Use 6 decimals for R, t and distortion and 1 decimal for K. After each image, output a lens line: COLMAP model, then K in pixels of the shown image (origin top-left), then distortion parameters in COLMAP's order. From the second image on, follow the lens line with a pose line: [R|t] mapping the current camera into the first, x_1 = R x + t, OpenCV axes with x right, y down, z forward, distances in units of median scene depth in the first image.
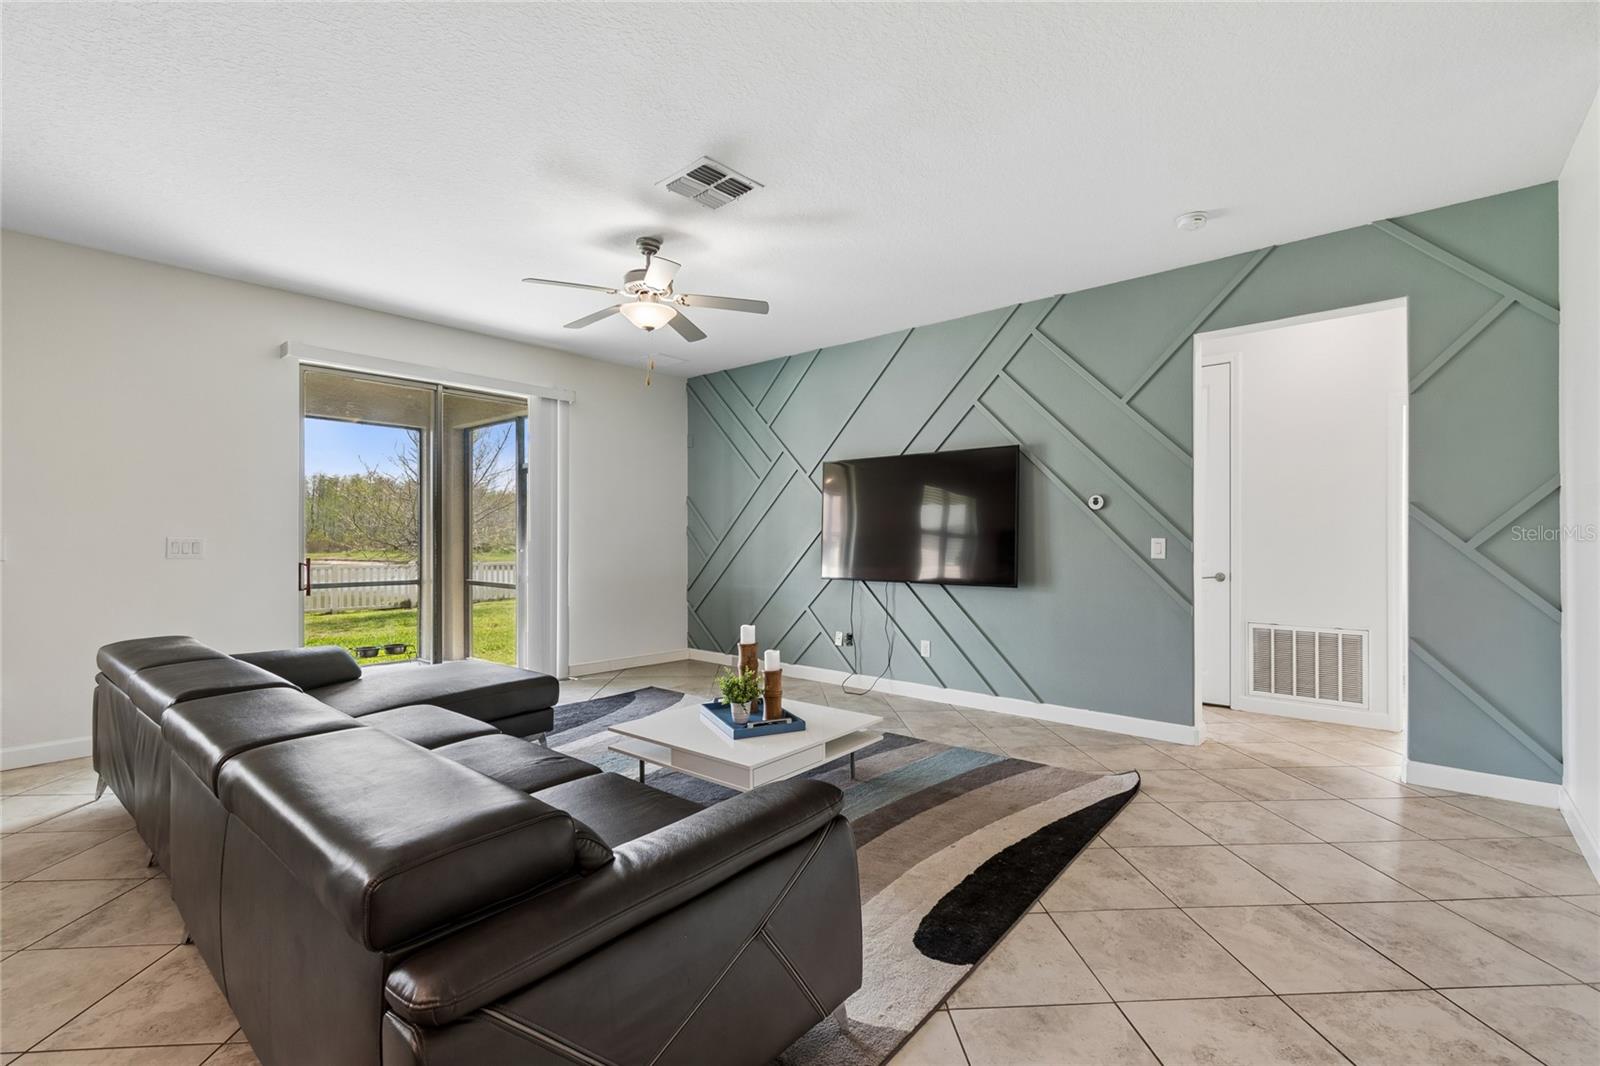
lens RADIAL K [[717.0, 0, 813.3], [0, 717.0, 542.6], [0, 0, 1]] dist [0.004425, -0.001232]
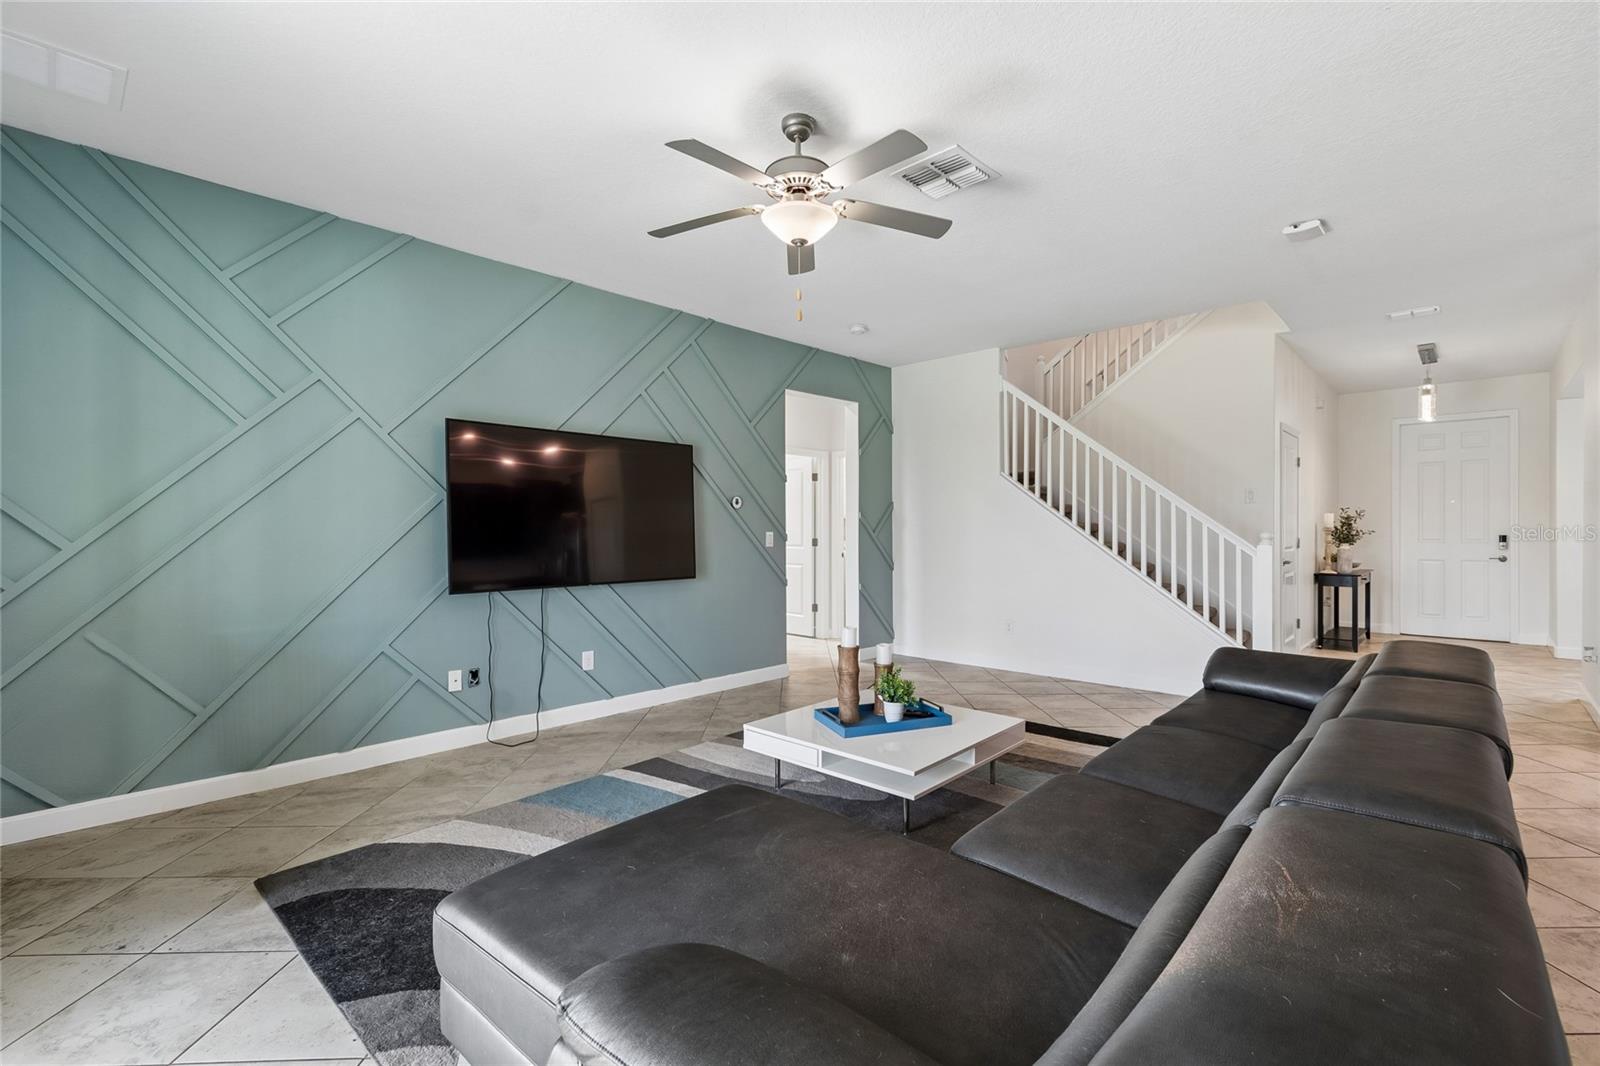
lens RADIAL K [[717.0, 0, 803.6], [0, 717.0, 529.6], [0, 0, 1]] dist [0.004425, -0.001232]
pose [[0.046983, -0.000719, 0.998895, -0.729345], [0.007700, 0.999970, 0.000357, -0.009044], [-0.998866, 0.007675, 0.046987, 0.732960]]
